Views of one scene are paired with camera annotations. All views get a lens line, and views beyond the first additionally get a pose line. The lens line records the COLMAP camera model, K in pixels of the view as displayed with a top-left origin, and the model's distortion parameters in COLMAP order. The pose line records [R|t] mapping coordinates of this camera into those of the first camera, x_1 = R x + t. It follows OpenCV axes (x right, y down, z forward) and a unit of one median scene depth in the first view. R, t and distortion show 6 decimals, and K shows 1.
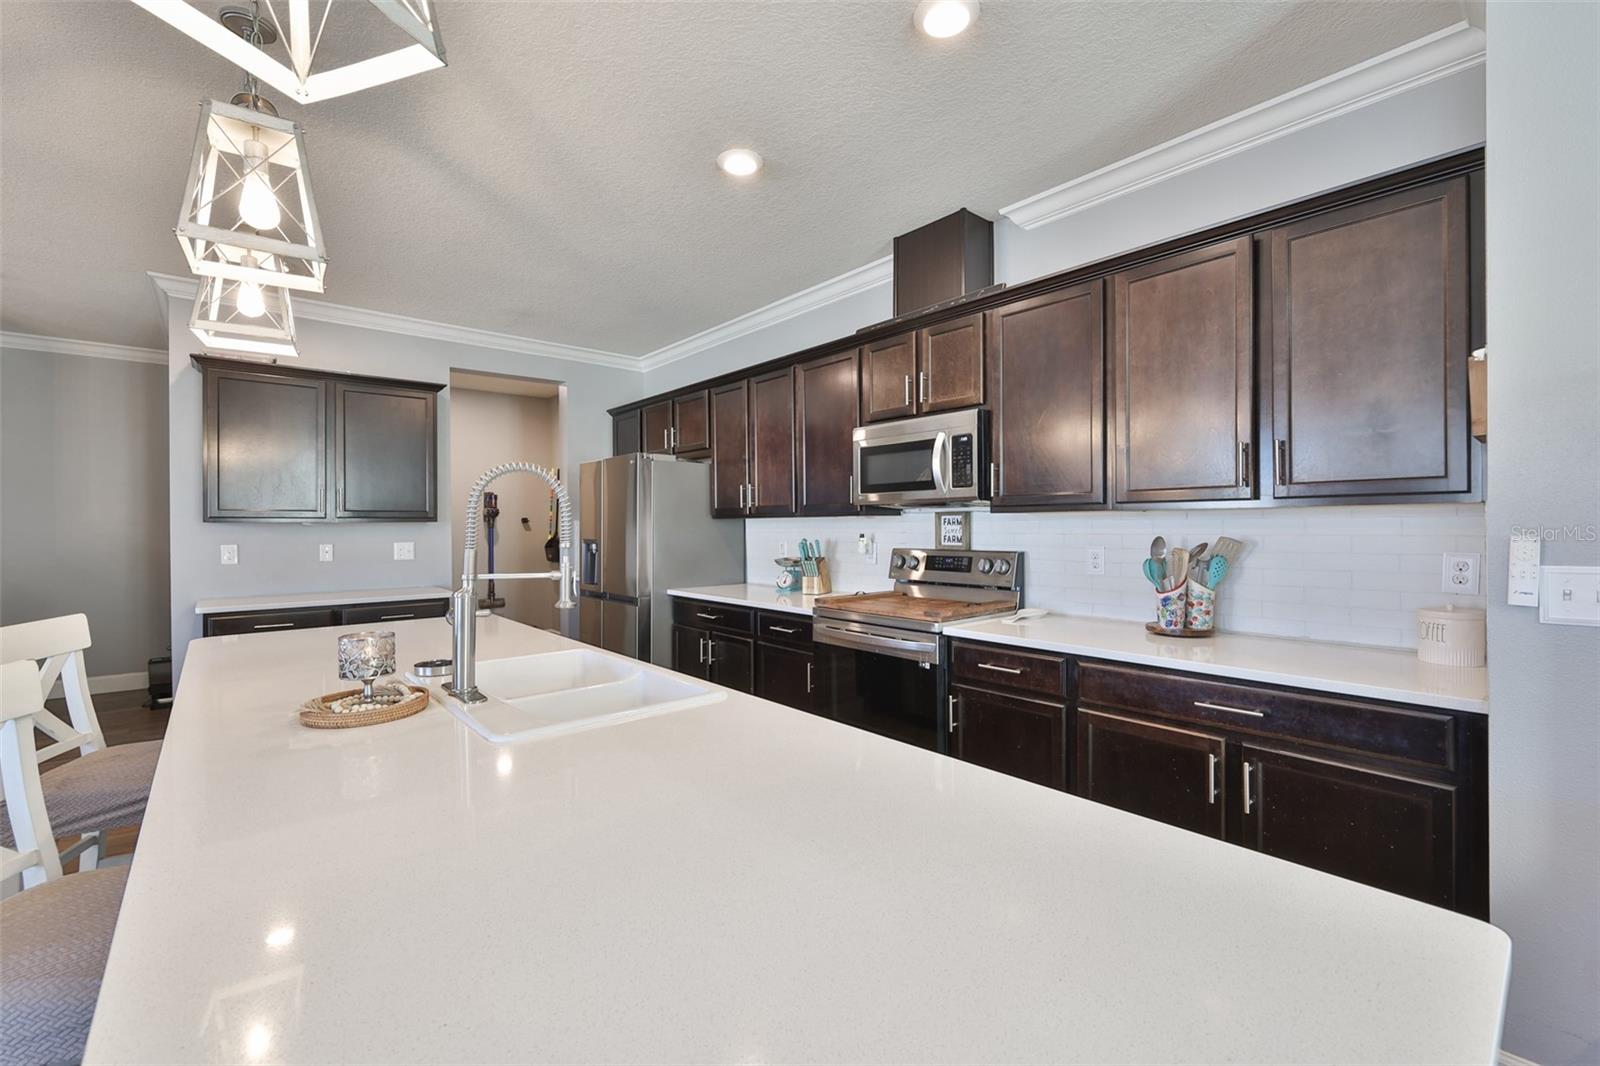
lens RADIAL K [[674.5, 0, 804.0], [0, 674.5, 528.0], [0, 0, 1]] dist [-0.000349, 0.000208]
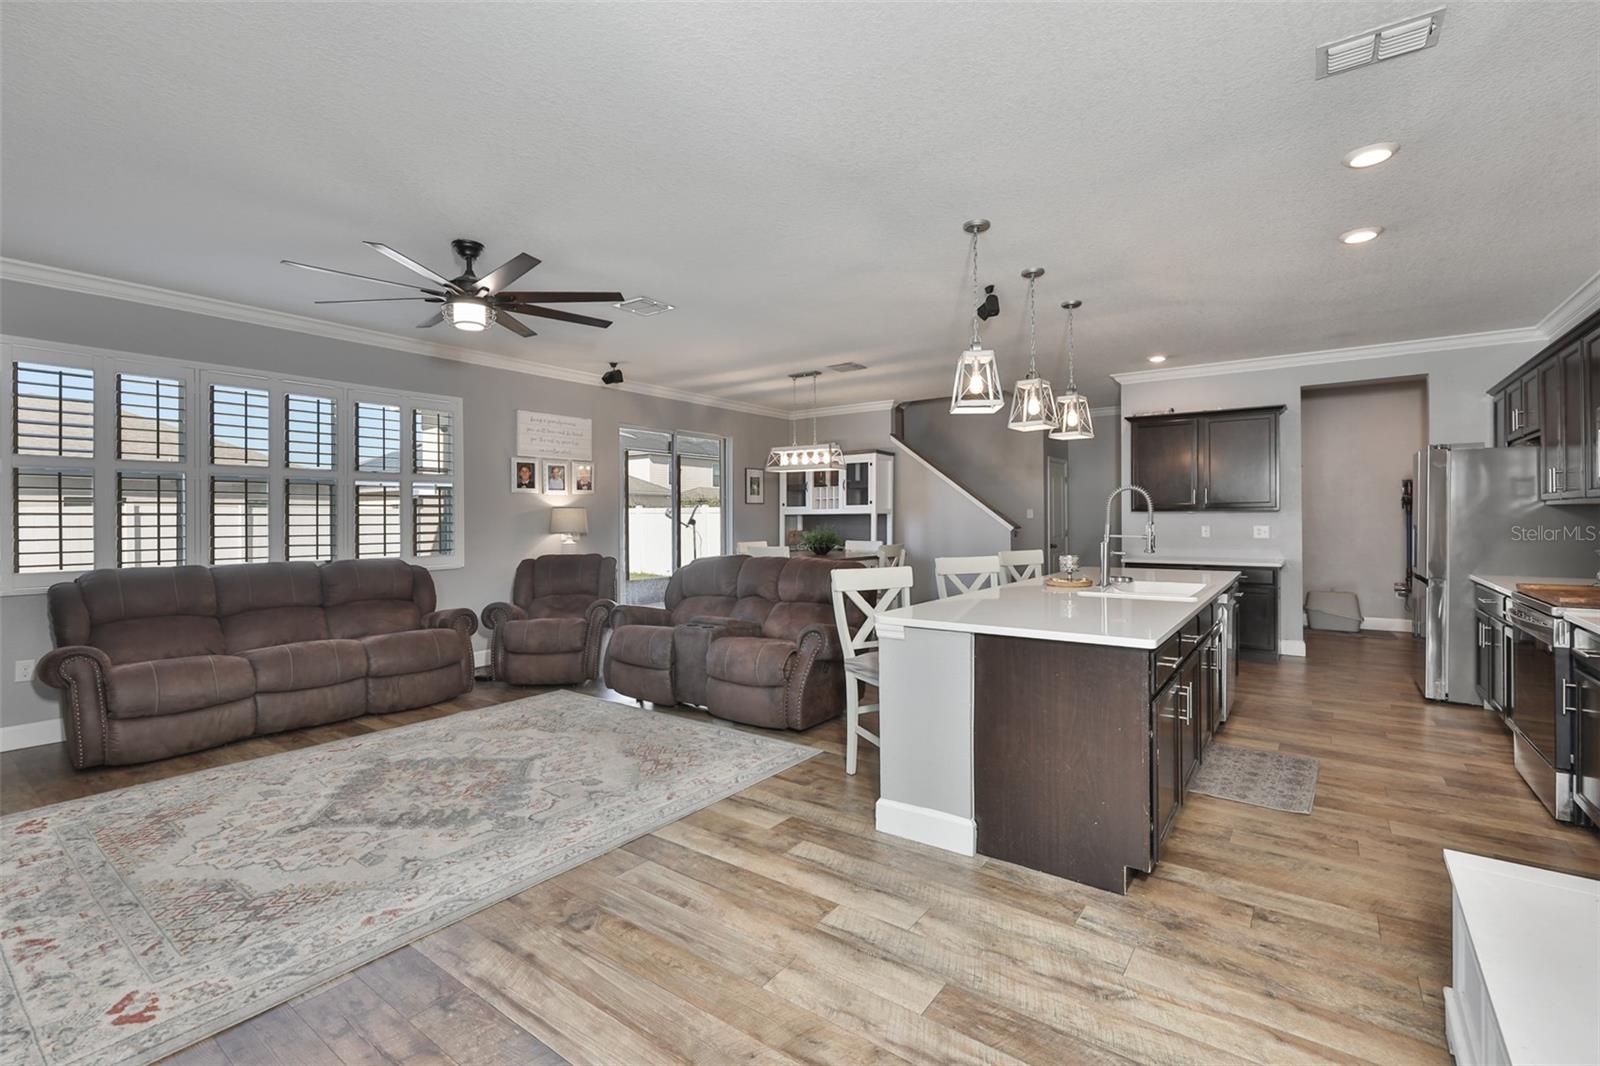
lens RADIAL K [[688.3, 0, 800.0], [0, 688.3, 528.3], [0, 0, 1]] dist [-0.003420, -0.000415]
pose [[0.233706, 0.019152, -0.972119, 0.808051], [0.001970, 0.999795, 0.020171, -0.003269], [0.972305, -0.006629, 0.233620, -0.313298]]
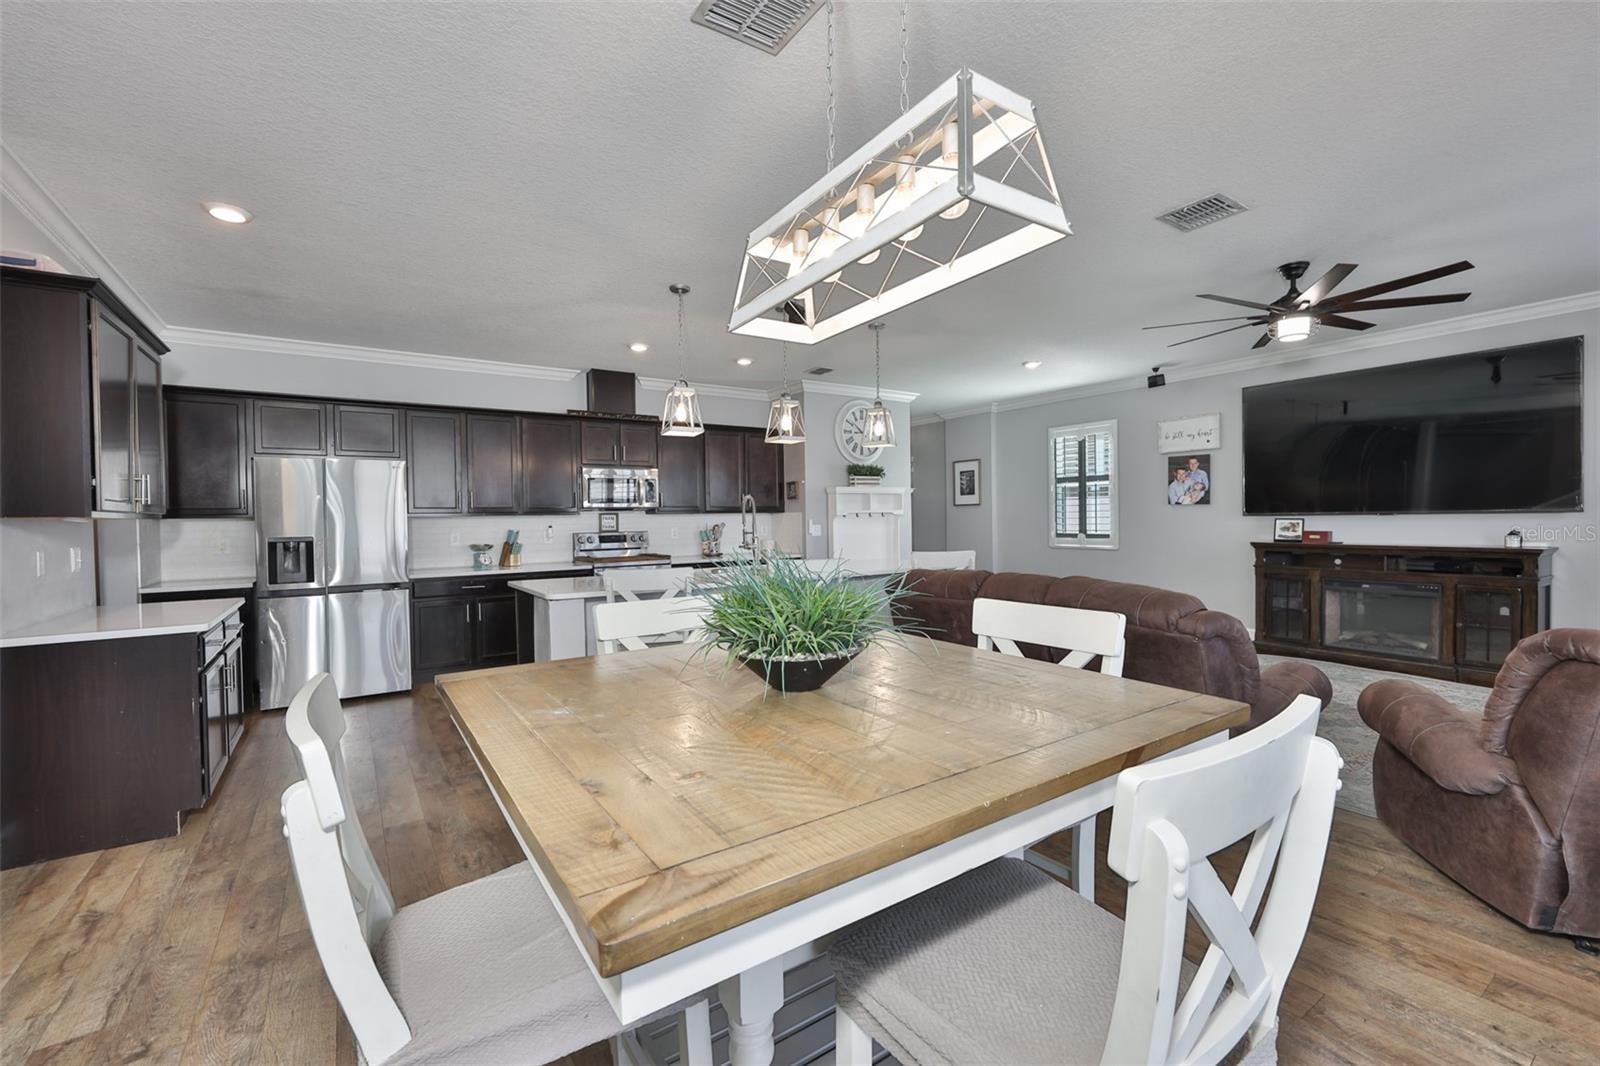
lens RADIAL K [[674.5, 0, 804.0], [0, 674.5, 528.0], [0, 0, 1]] dist [-0.000349, 0.000208]
pose [[0.120086, -0.012322, 0.992687, -1.808426], [0.018107, 0.999784, 0.010219, 0.010470], [-0.992598, 0.016747, 0.120283, 0.195917]]
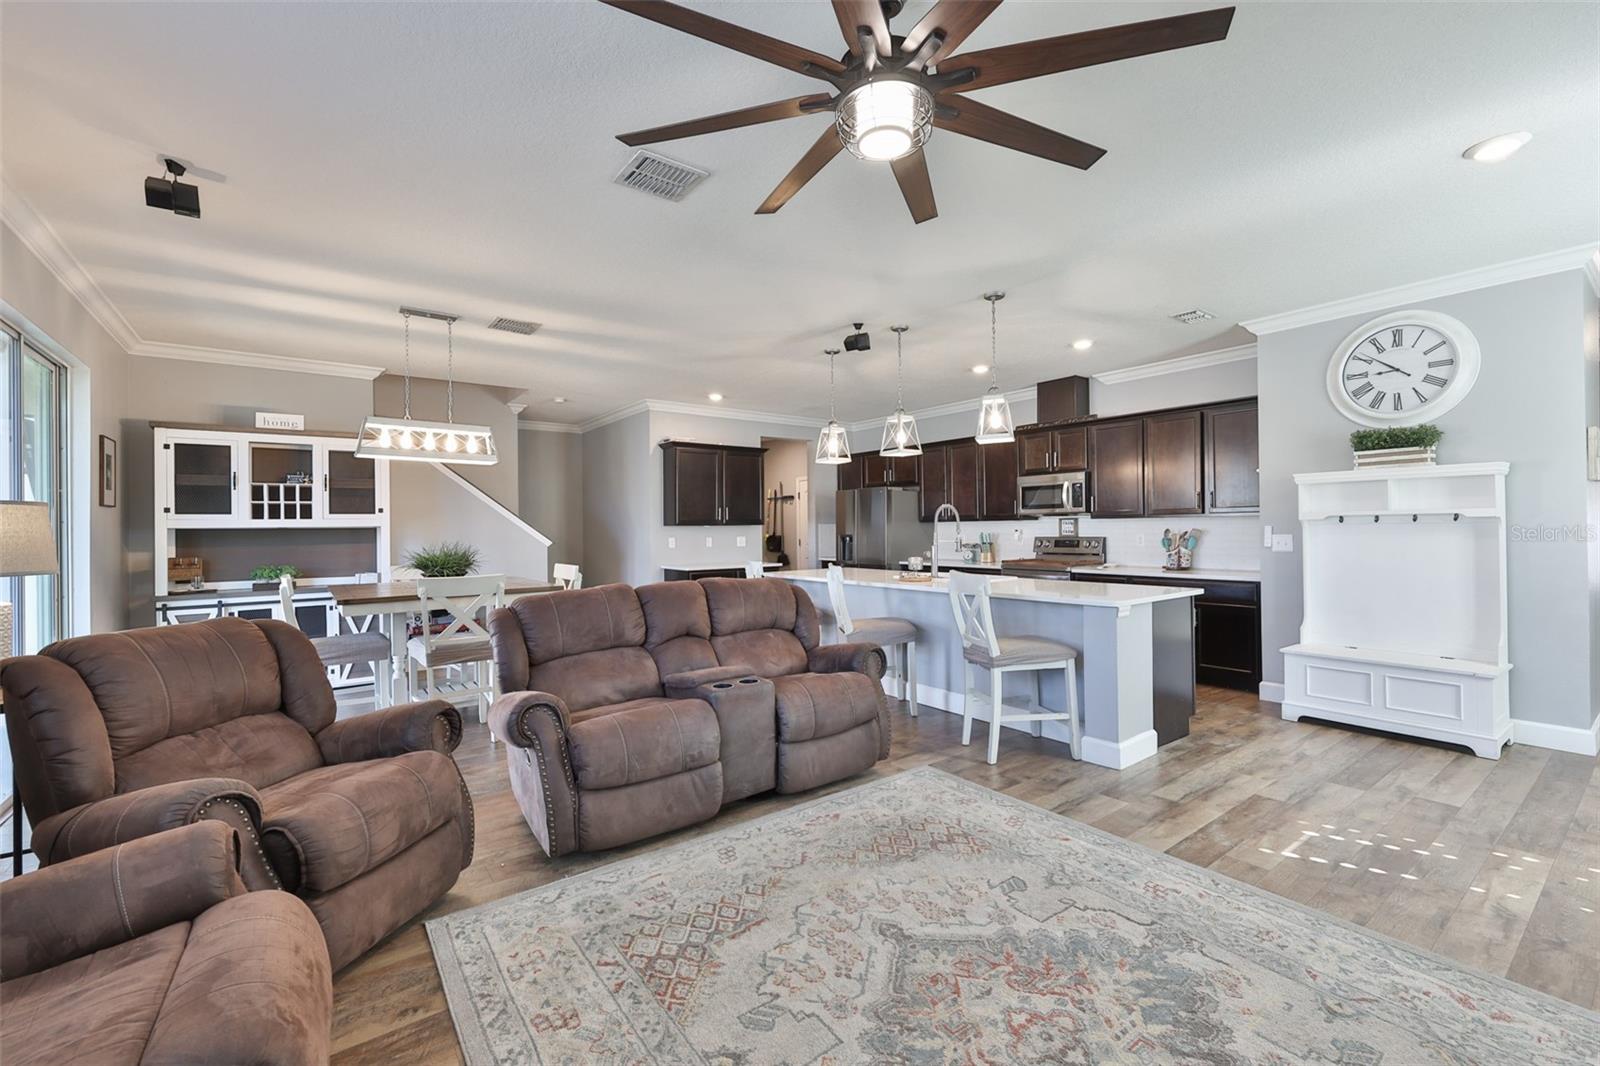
lens RADIAL K [[674.5, 0, 804.0], [0, 674.5, 528.0], [0, 0, 1]] dist [-0.000349, 0.000208]
pose [[0.997632, -0.006172, -0.068503, -0.462345], [0.005897, 0.999974, -0.004210, 0.010218], [0.068527, 0.003796, 0.997642, -1.147884]]
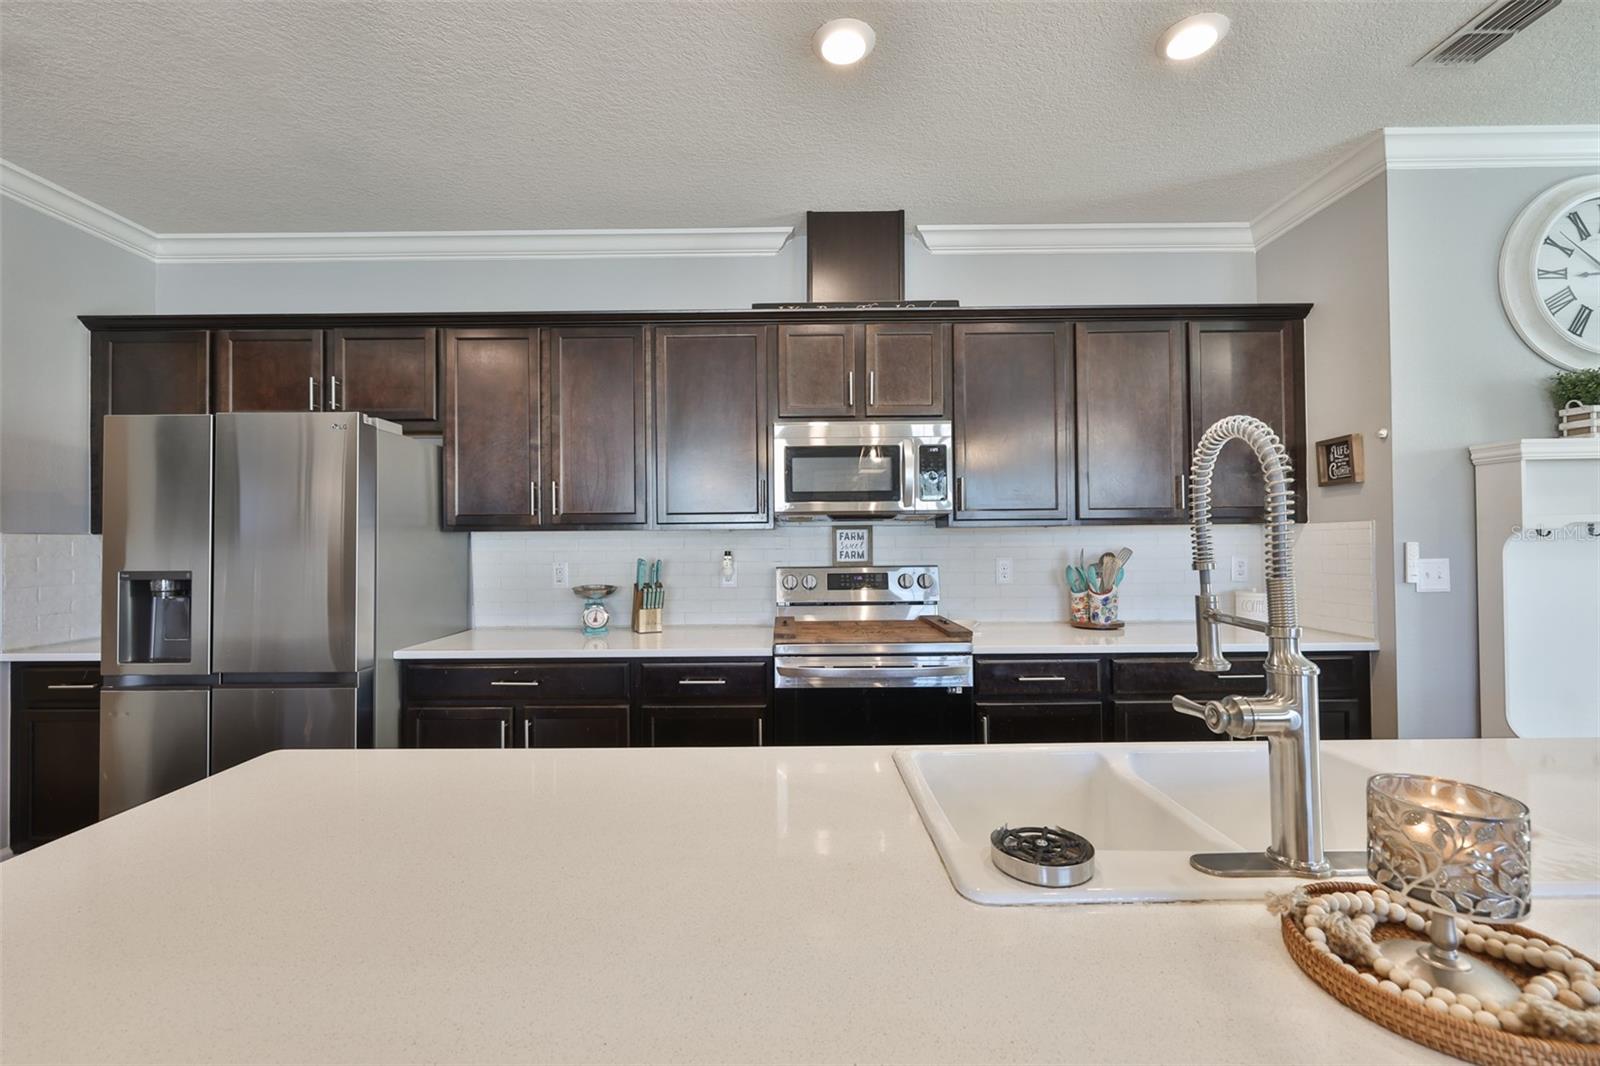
lens RADIAL K [[669.9, 0, 778.7], [0, 669.9, 533.8], [0, 0, 1]] dist [-0.001953, -0.000285]
pose [[0.657100, 0.008081, 0.753760, -0.580012], [0.008166, 0.999808, -0.017837, 0.003324], [-0.753760, 0.017876, 0.656907, 0.496331]]
